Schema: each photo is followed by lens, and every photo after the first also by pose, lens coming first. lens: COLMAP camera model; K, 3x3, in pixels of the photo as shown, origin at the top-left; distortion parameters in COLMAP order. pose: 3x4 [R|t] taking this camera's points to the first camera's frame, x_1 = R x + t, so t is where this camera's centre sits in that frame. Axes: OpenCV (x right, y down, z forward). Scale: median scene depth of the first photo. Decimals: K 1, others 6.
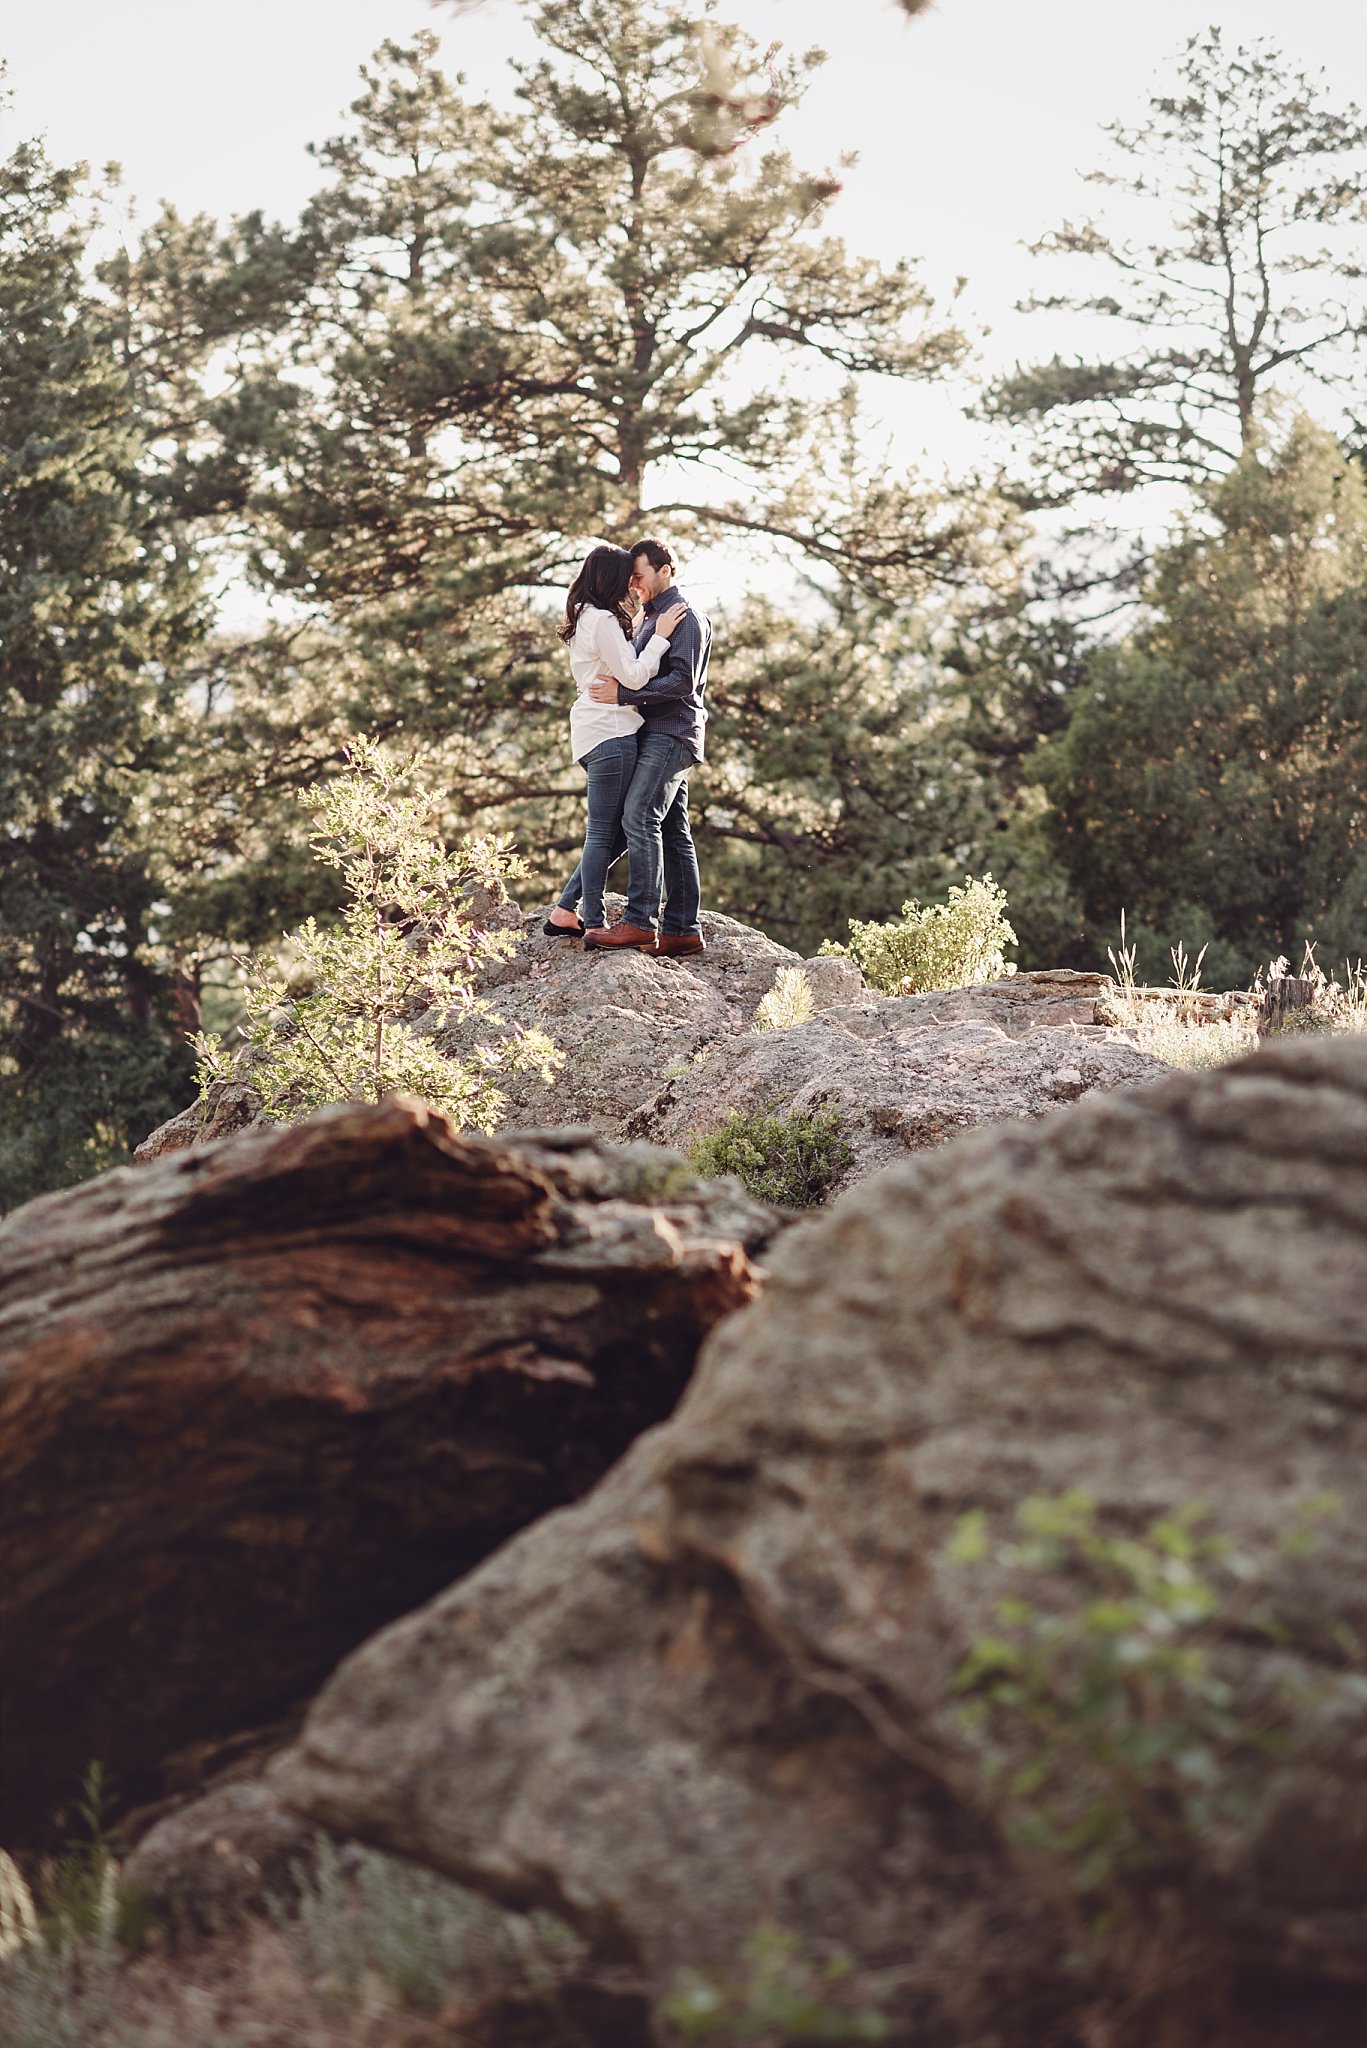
lens RADIAL K [[6364.4, 0, 686.1], [0, 6364.4, 1020.0], [0, 0, 1]] dist [-0.143659, 0.000000]
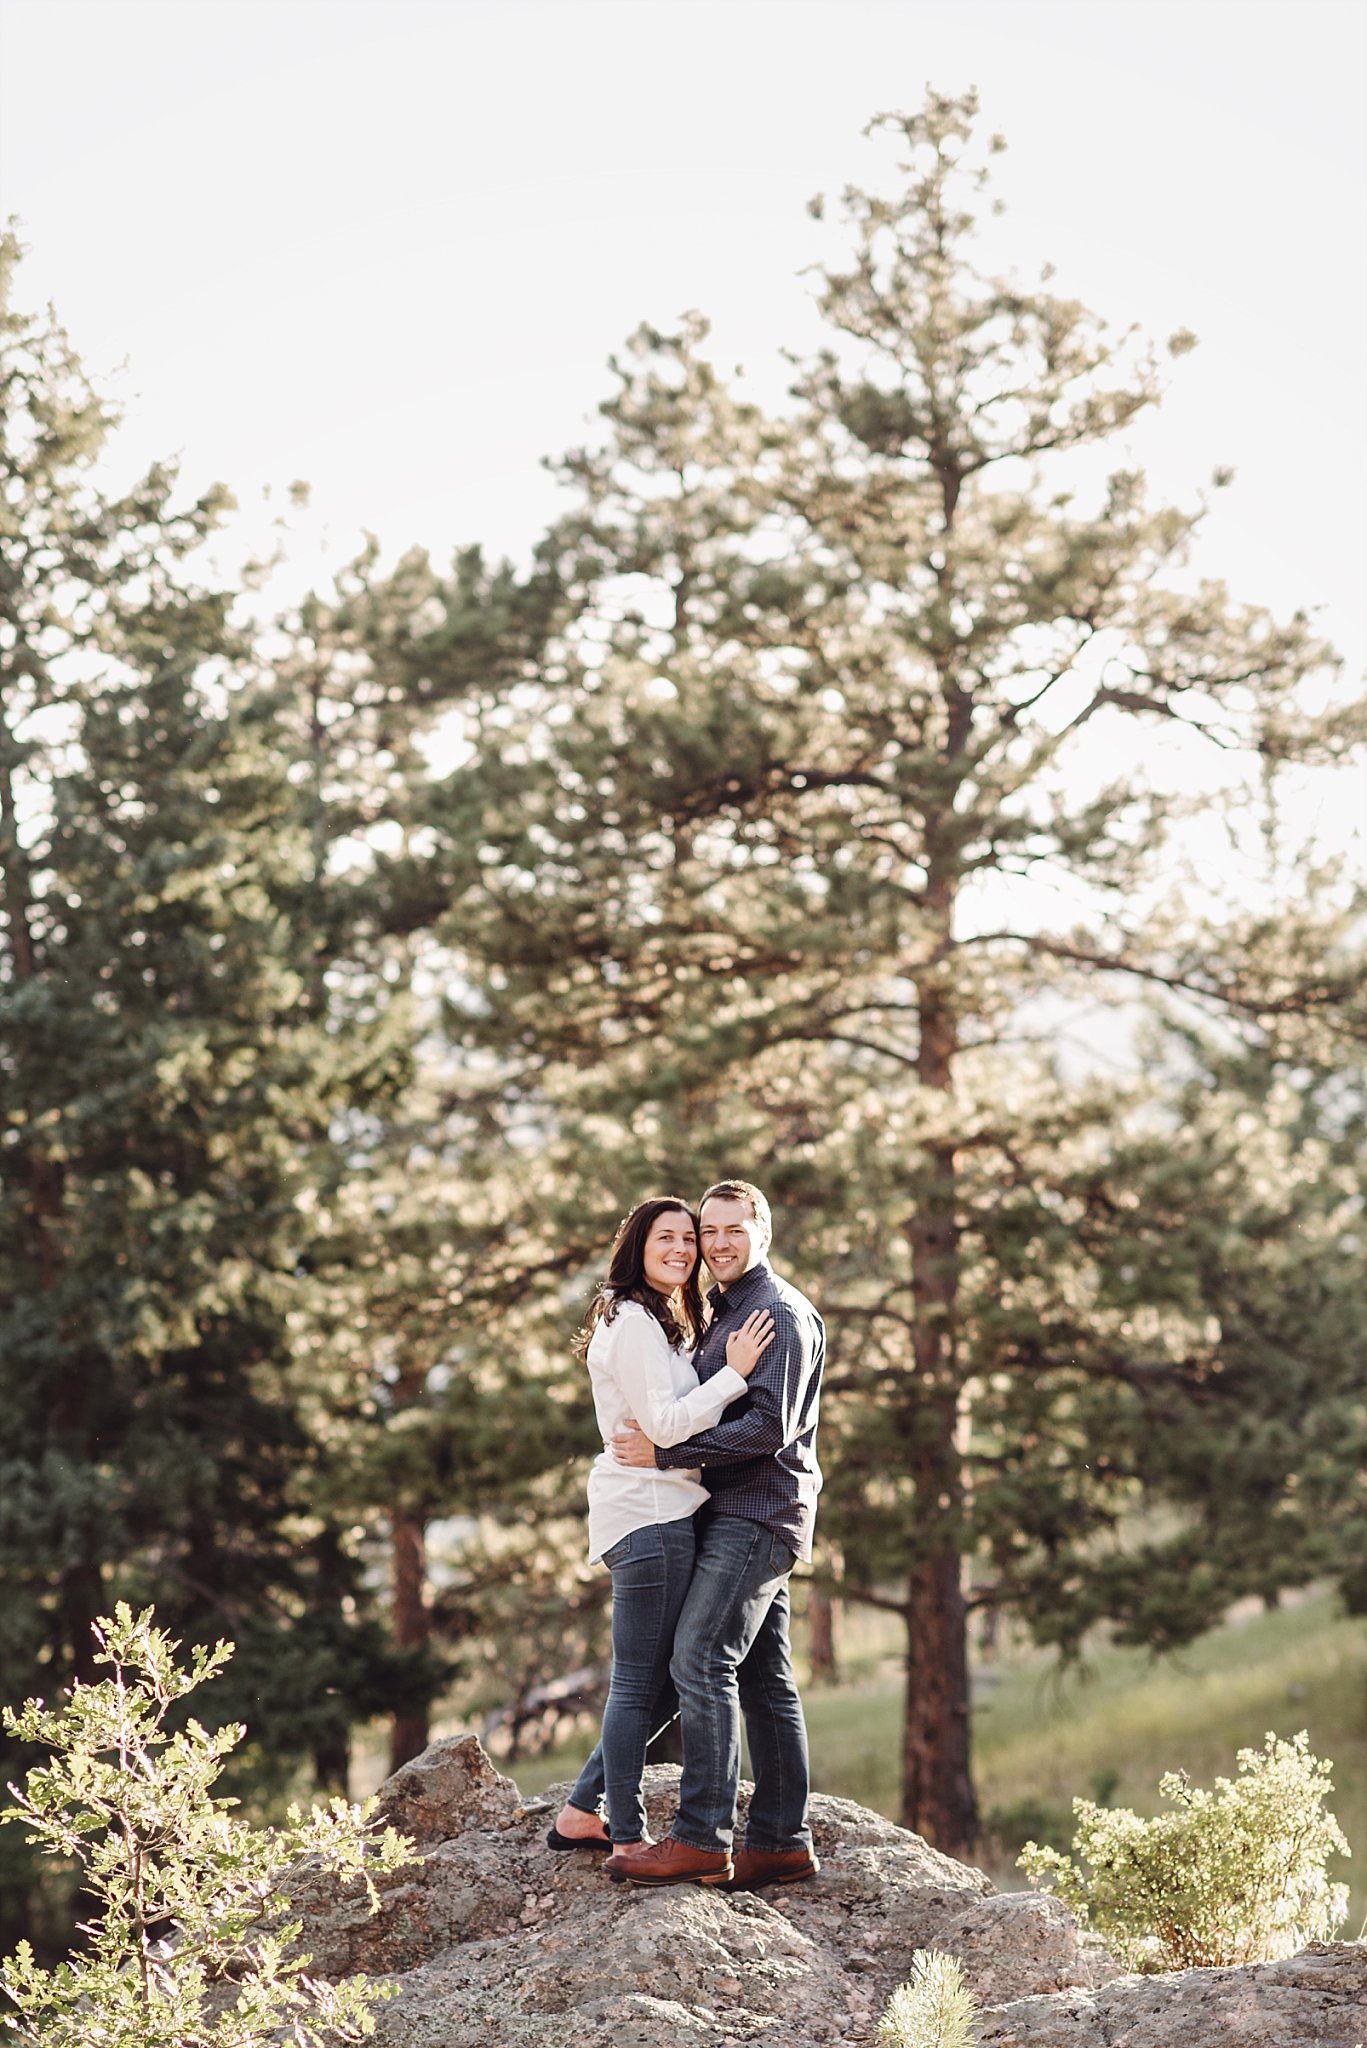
lens RADIAL K [[6364.4, 0, 682.8], [0, 6364.4, 1029.8], [0, 0, 1]] dist [-0.143659, 0.000000]
pose [[0.996563, -0.000378, -0.082837, 0.023612], [-0.002897, 0.999219, -0.039416, -0.039617], [0.082788, 0.039521, 0.995783, 0.242964]]
